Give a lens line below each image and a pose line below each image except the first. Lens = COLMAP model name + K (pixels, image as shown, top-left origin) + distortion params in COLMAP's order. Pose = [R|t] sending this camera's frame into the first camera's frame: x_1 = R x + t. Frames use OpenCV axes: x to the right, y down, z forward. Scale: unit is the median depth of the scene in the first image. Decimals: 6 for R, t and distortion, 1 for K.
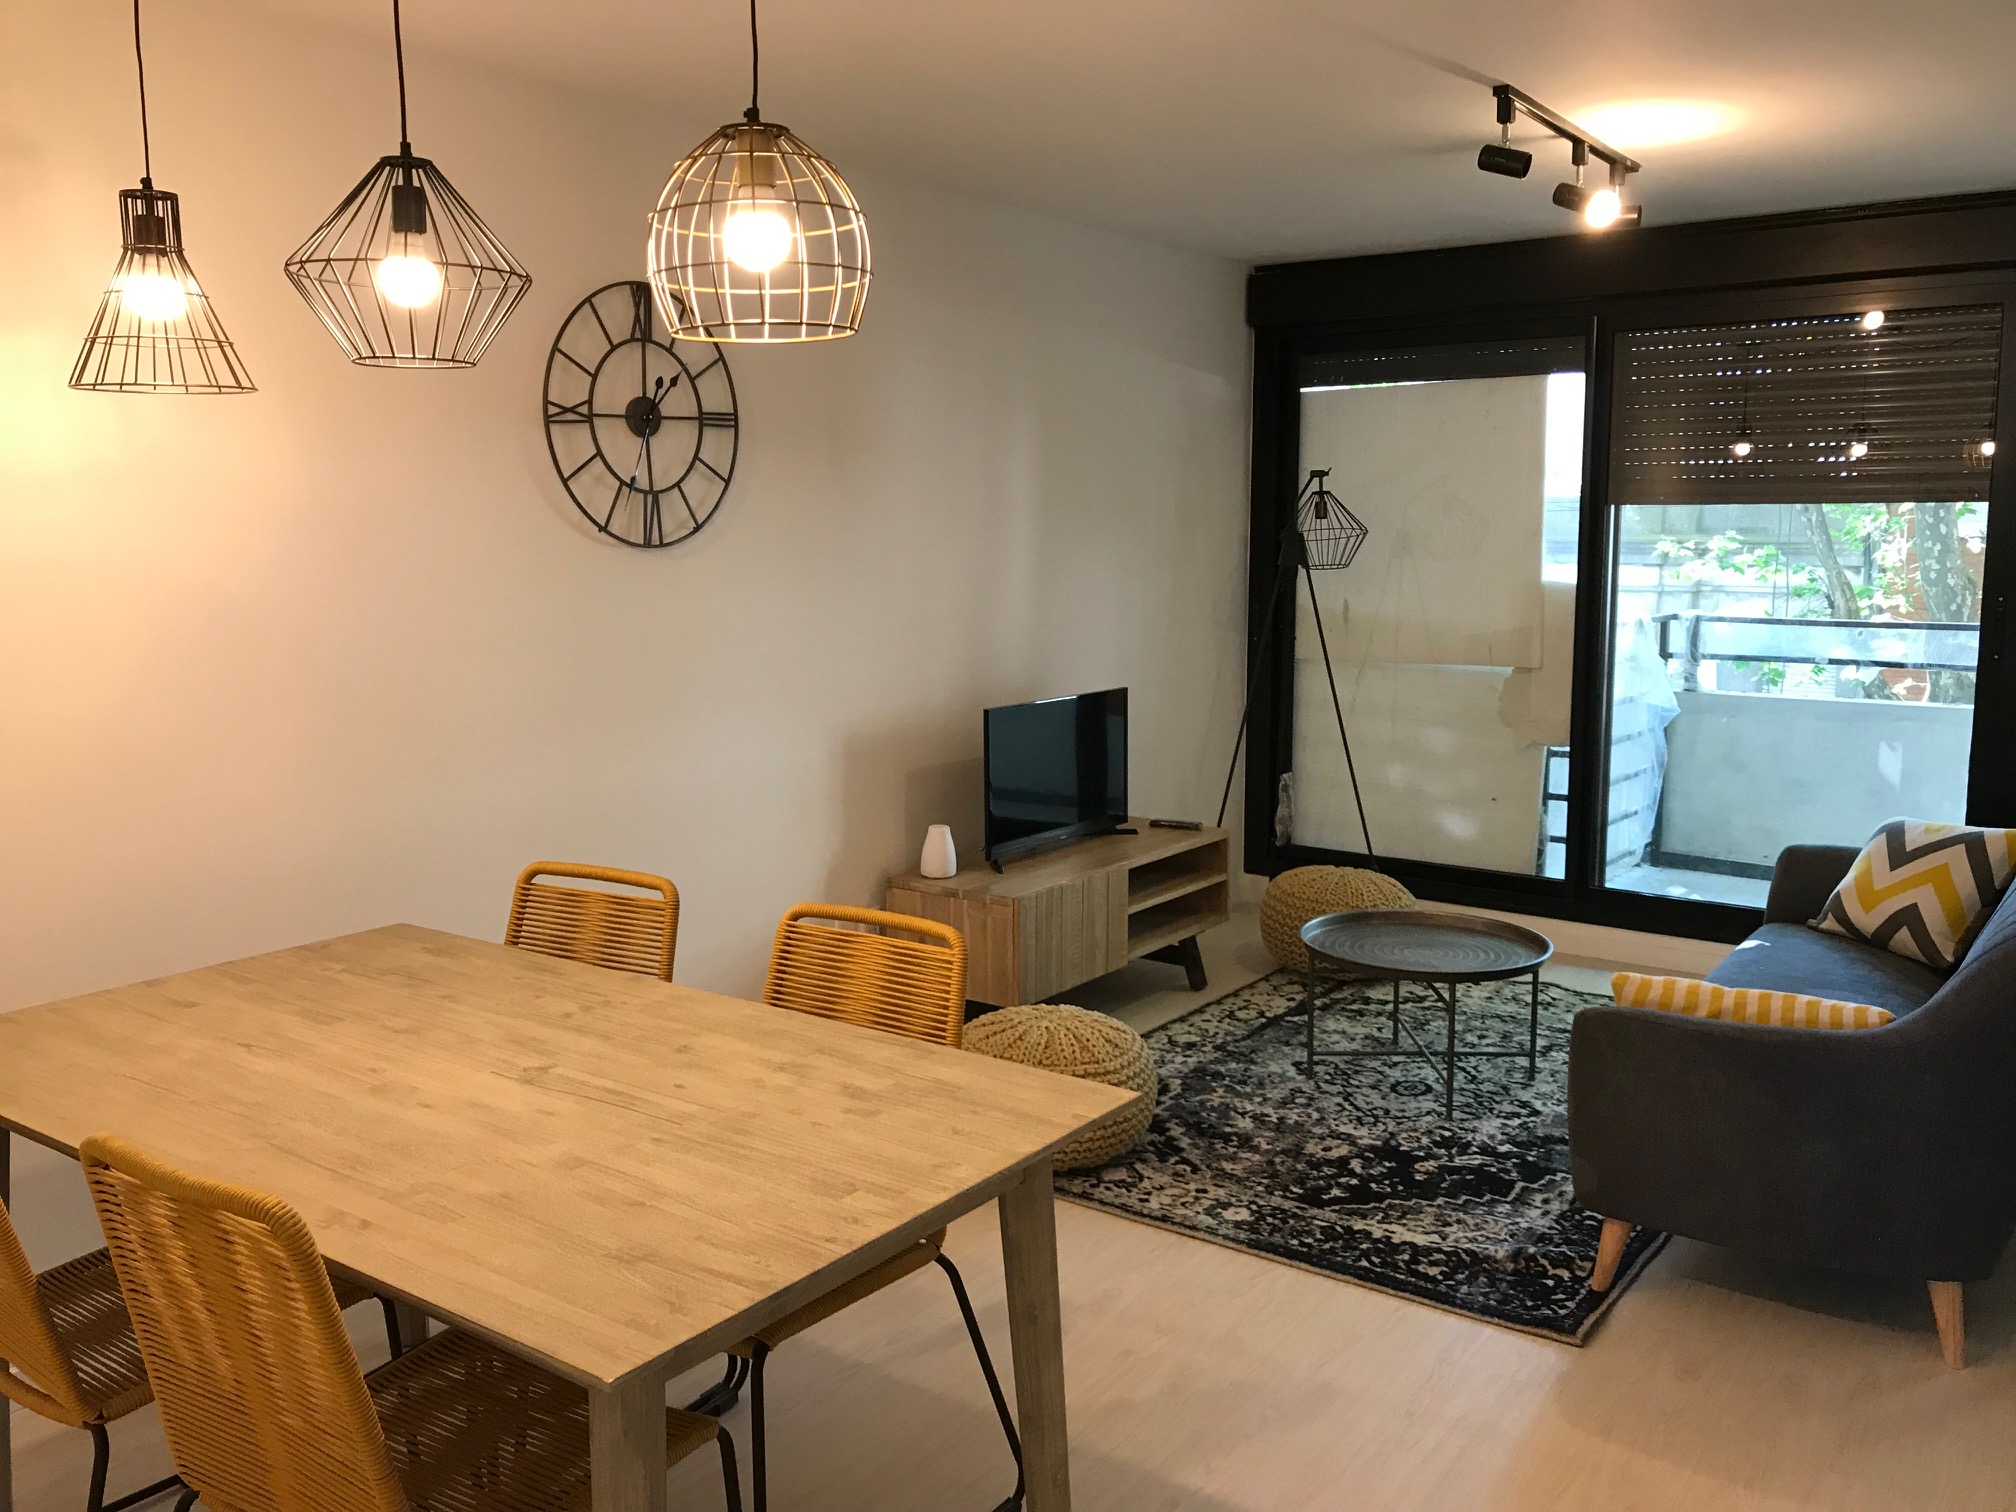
lens RADIAL K [[1651.8, 0, 1012.6], [0, 1651.8, 755.3], [0, 0, 1]] dist [0.007253, 0.005422]
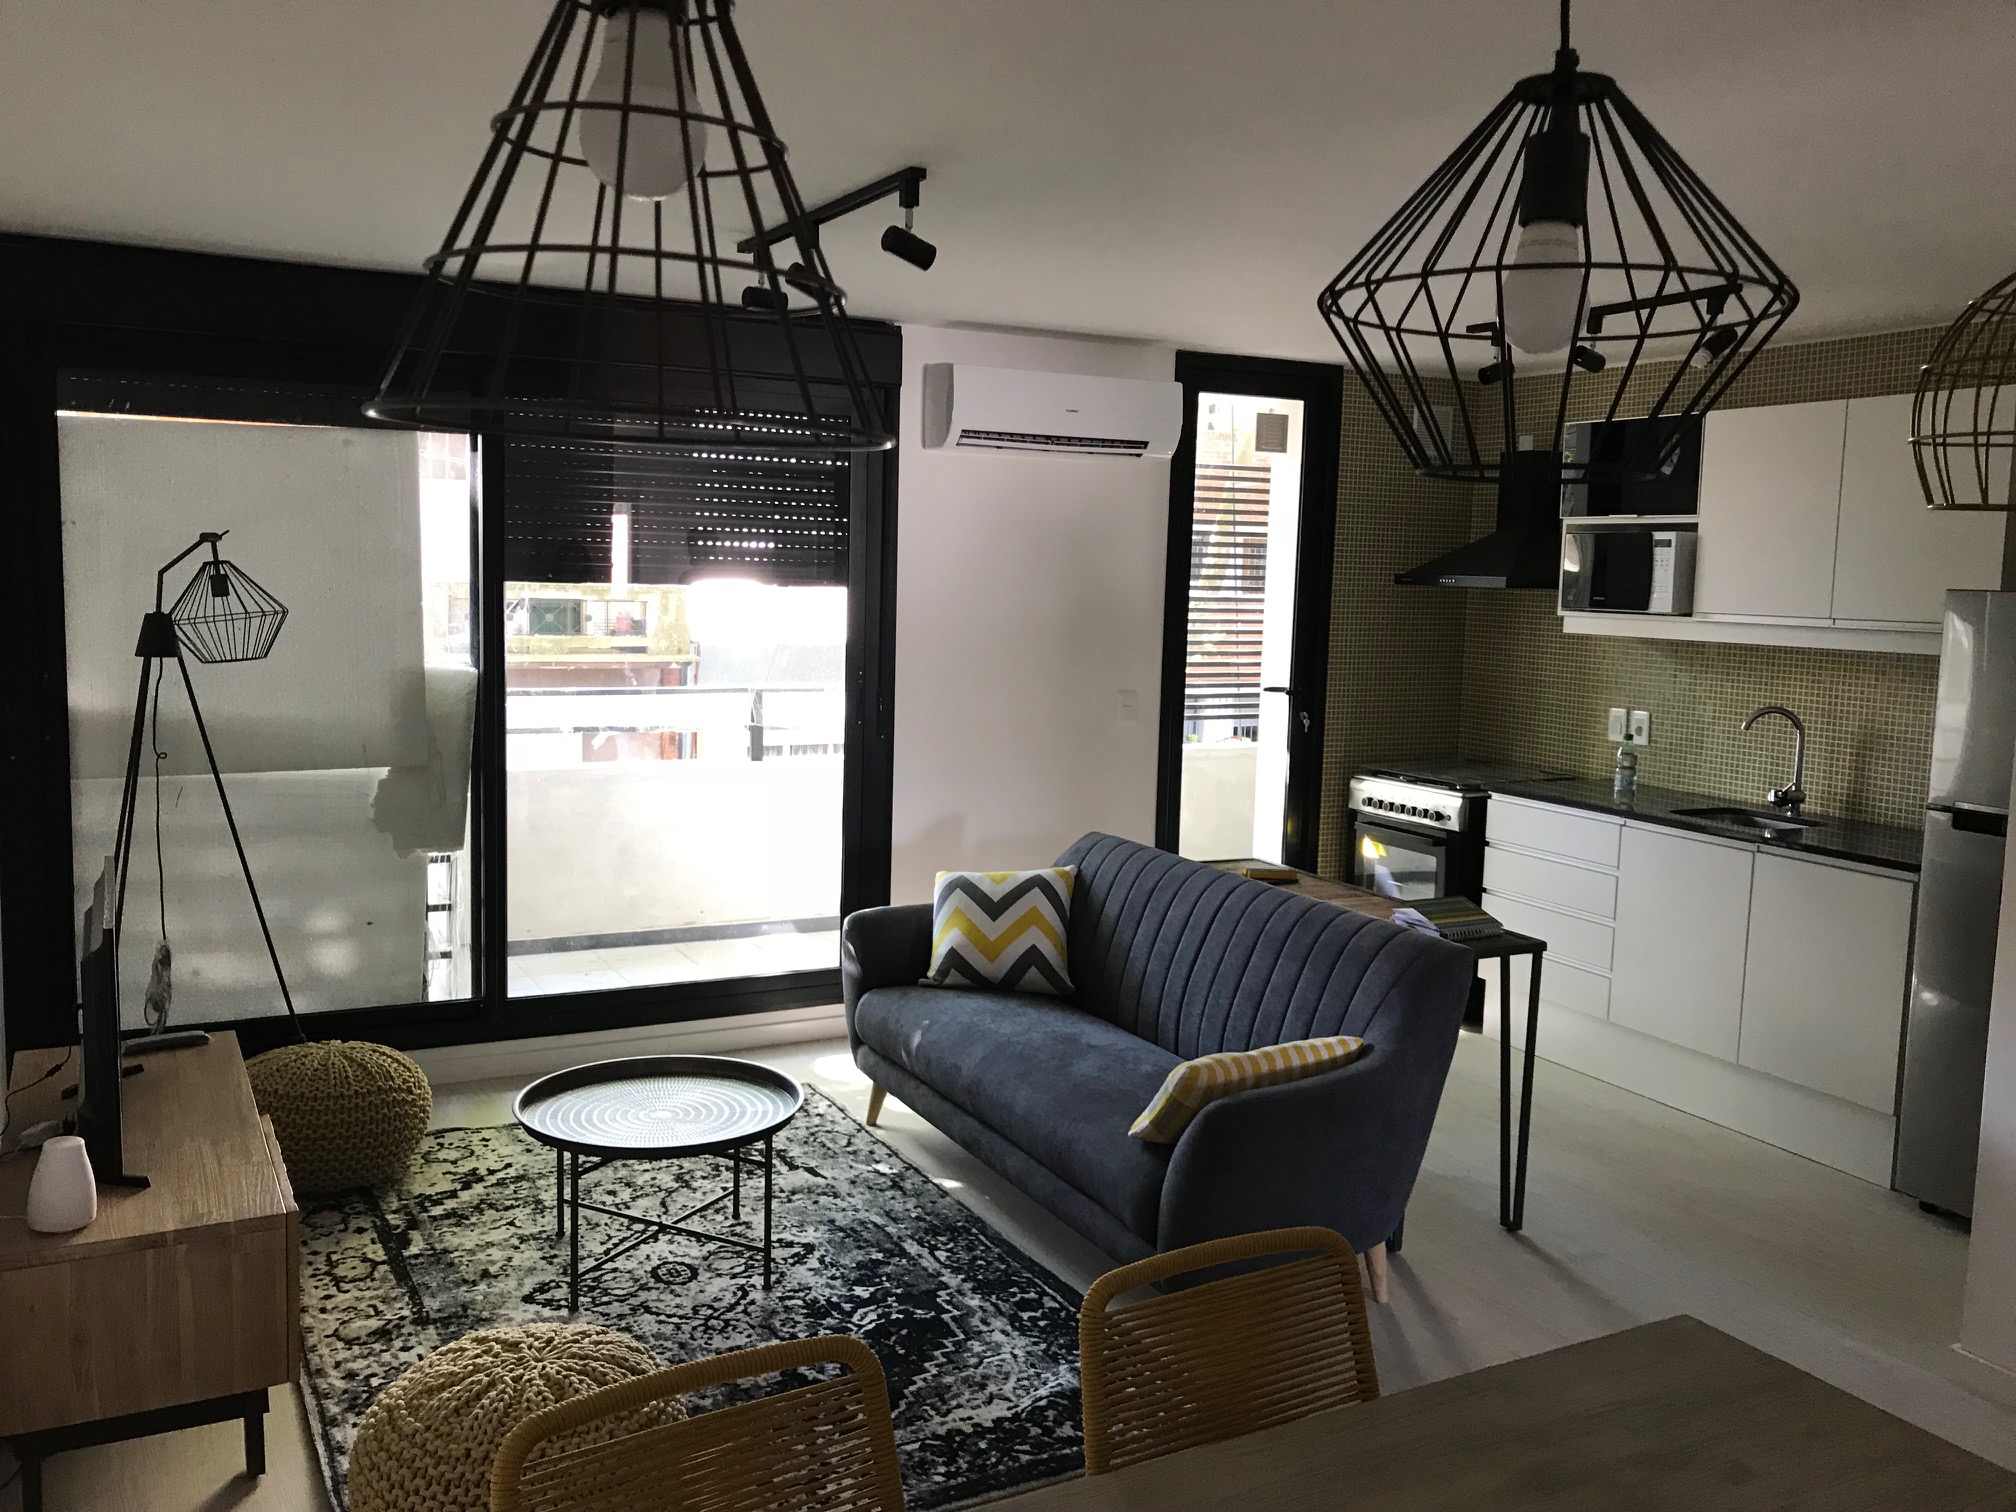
lens RADIAL K [[1651.8, 0, 1012.3], [0, 1651.8, 752.9], [0, 0, 1]] dist [0.007253, 0.005422]
pose [[0.438973, -0.088218, 0.894159, -0.426051], [0.102704, 0.993572, 0.047605, -0.090345], [-0.892611, 0.070936, 0.445212, 0.437440]]
